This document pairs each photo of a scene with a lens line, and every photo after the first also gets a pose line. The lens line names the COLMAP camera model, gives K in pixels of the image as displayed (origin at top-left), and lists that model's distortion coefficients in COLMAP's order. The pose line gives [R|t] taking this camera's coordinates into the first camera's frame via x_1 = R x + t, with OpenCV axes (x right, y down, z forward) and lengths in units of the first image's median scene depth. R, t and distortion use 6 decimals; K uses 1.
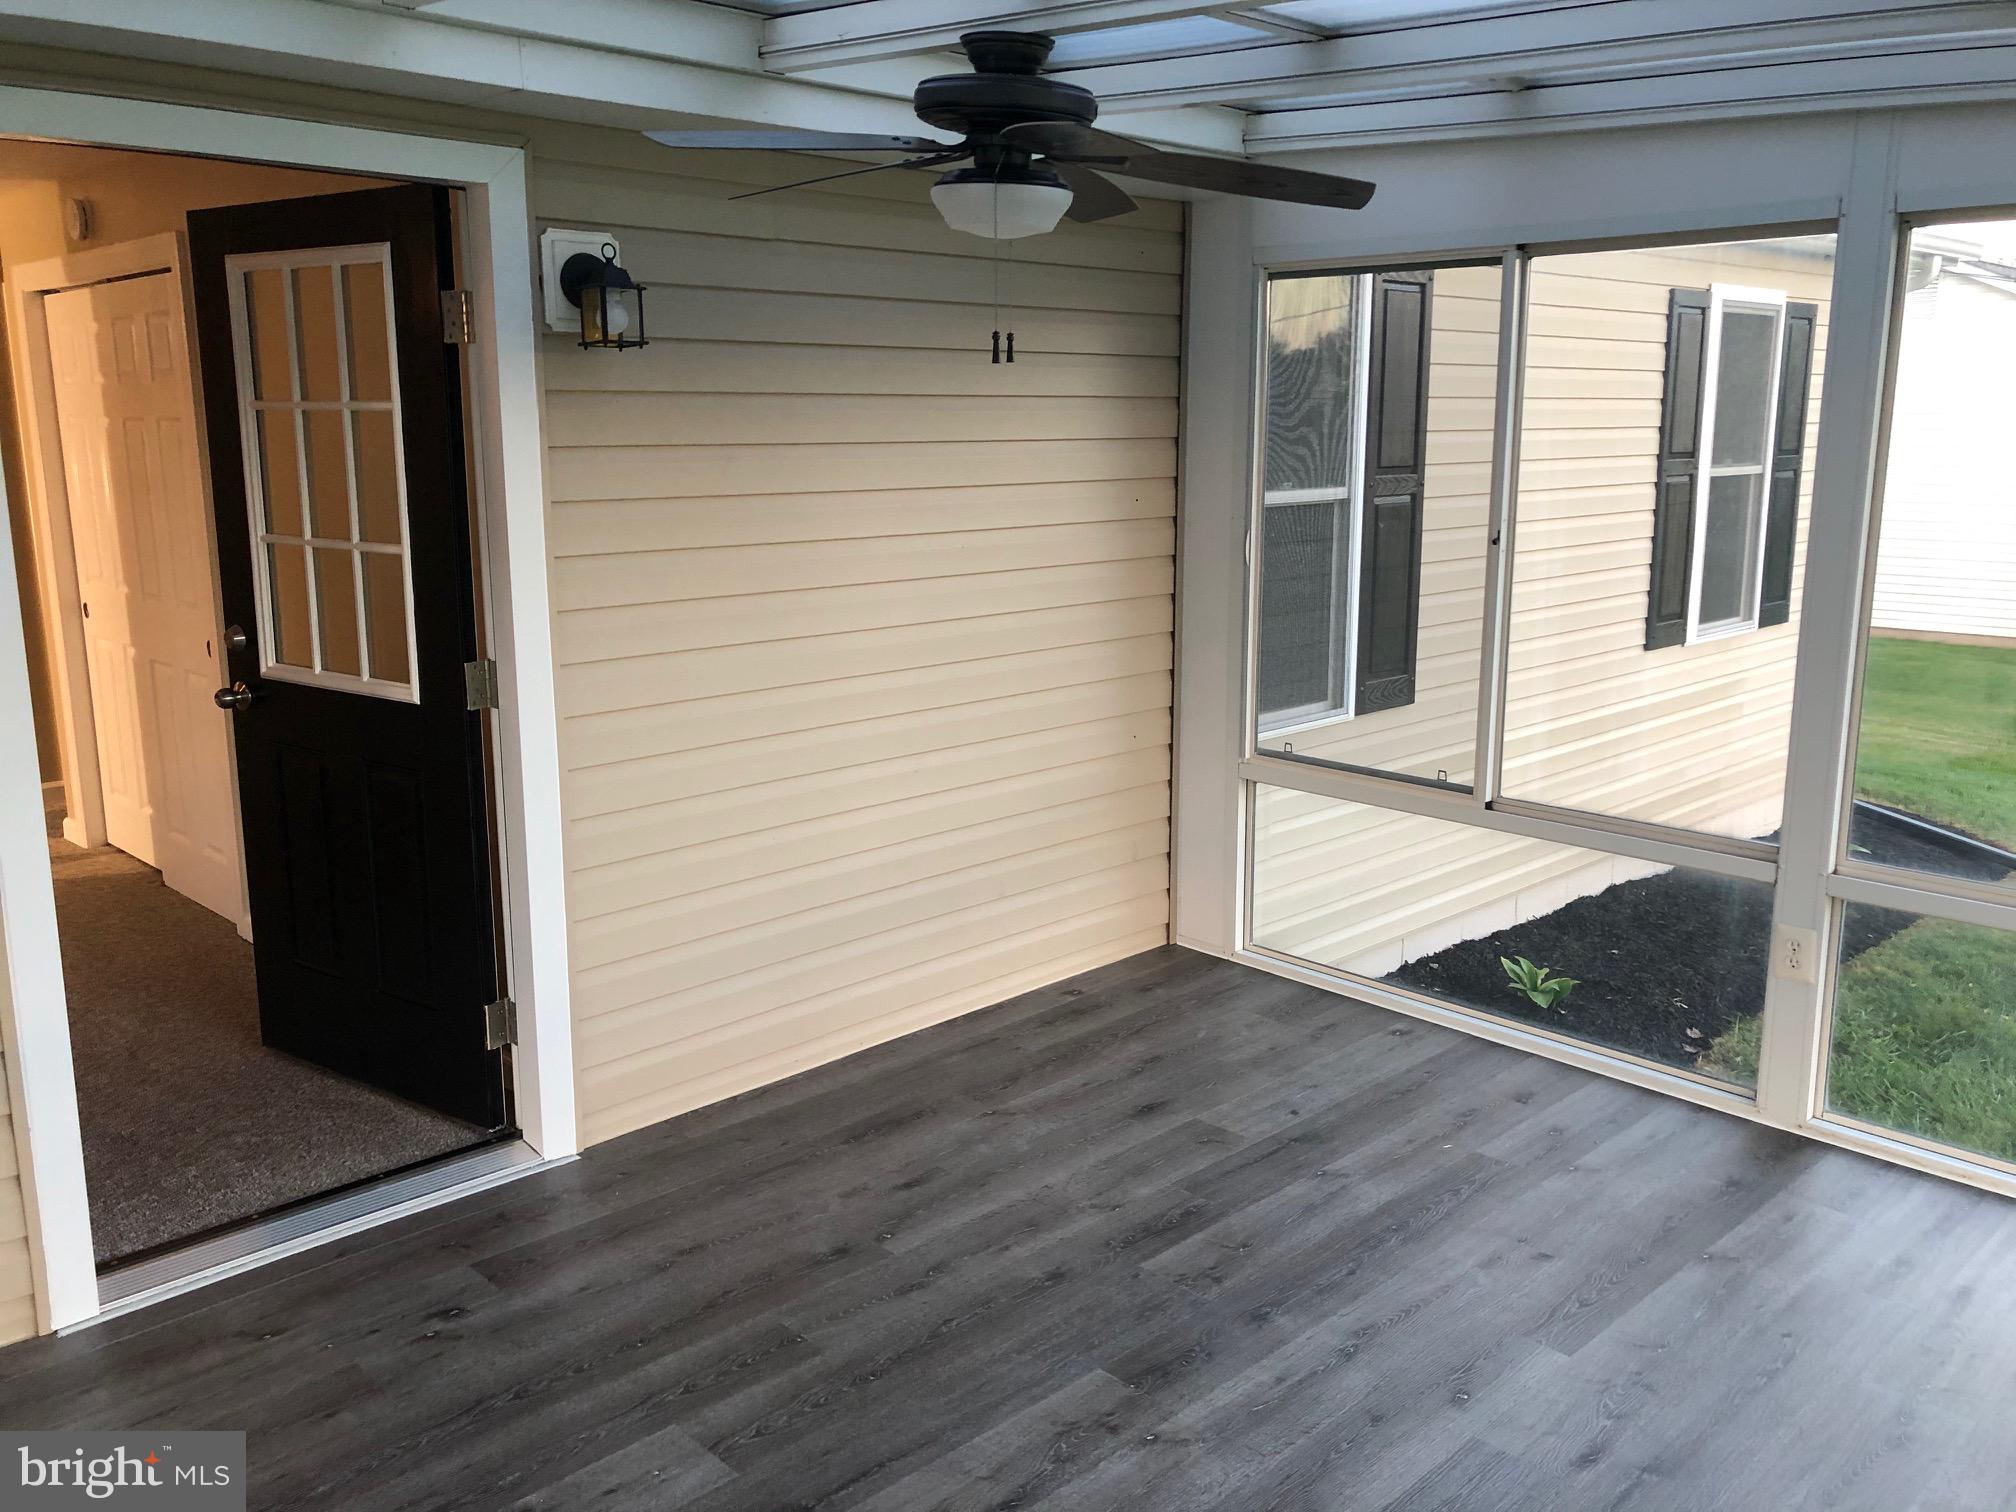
lens RADIAL K [[1652.7, 0, 1008.0], [0, 1652.7, 756.0], [0, 0, 1]] dist [0.007025, -0.009478]
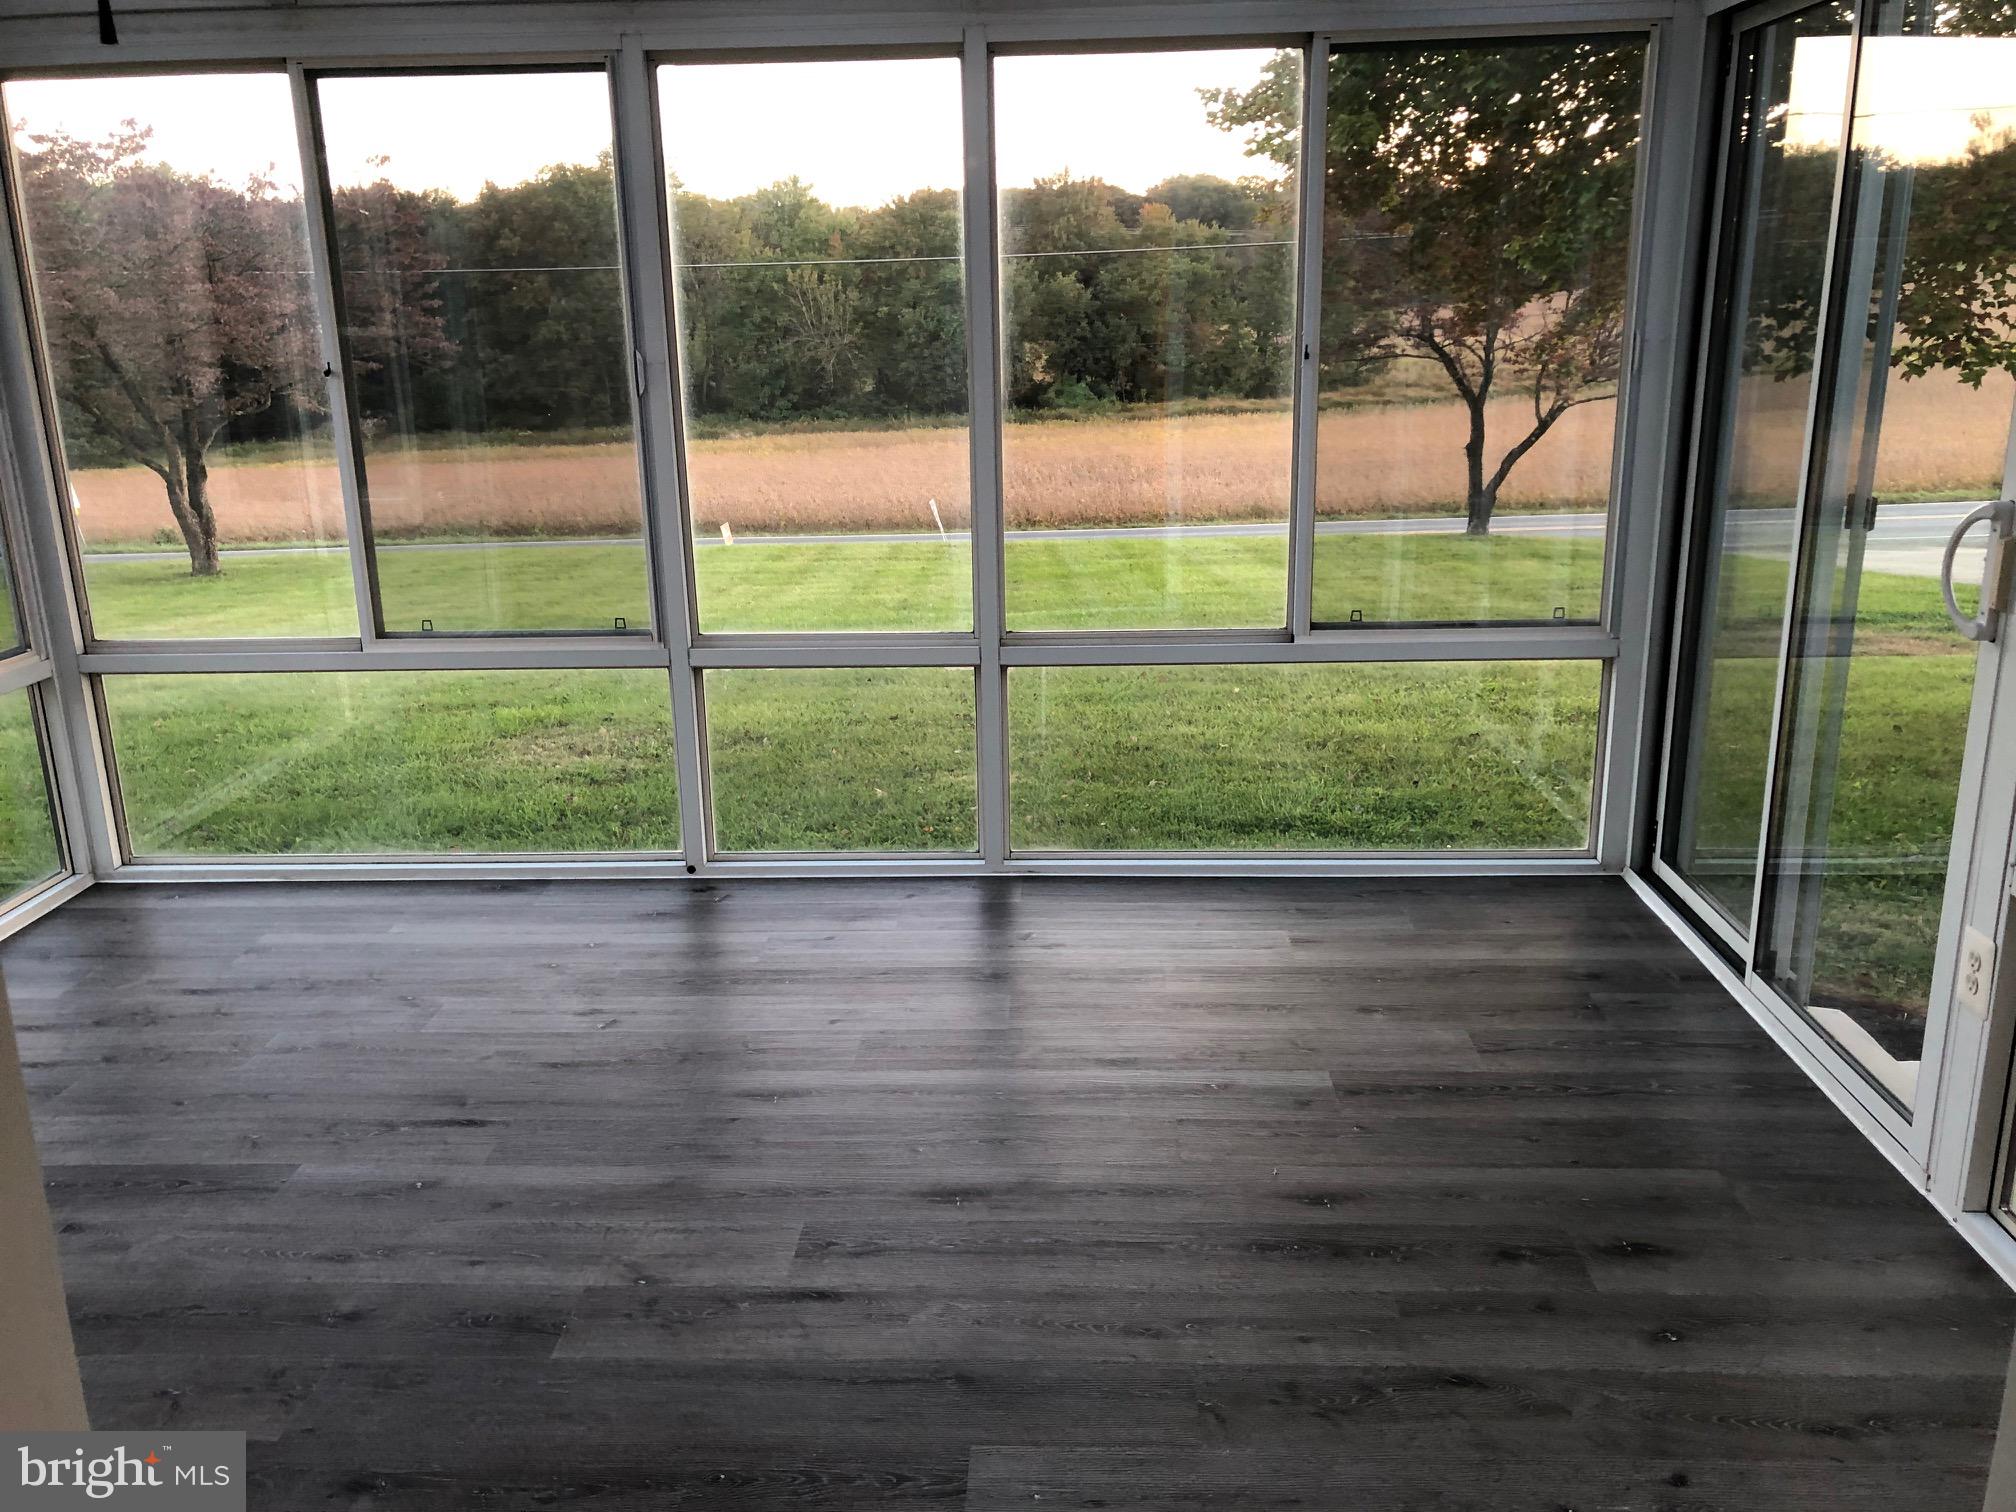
lens RADIAL K [[1652.7, 0, 1008.0], [0, 1652.7, 756.0], [0, 0, 1]] dist [0.007025, -0.009478]
pose [[-0.683784, -0.184820, 0.705890, -0.626194], [0.174416, 0.897950, 0.404060, -0.195388], [-0.708533, 0.399408, -0.581768, 1.188805]]
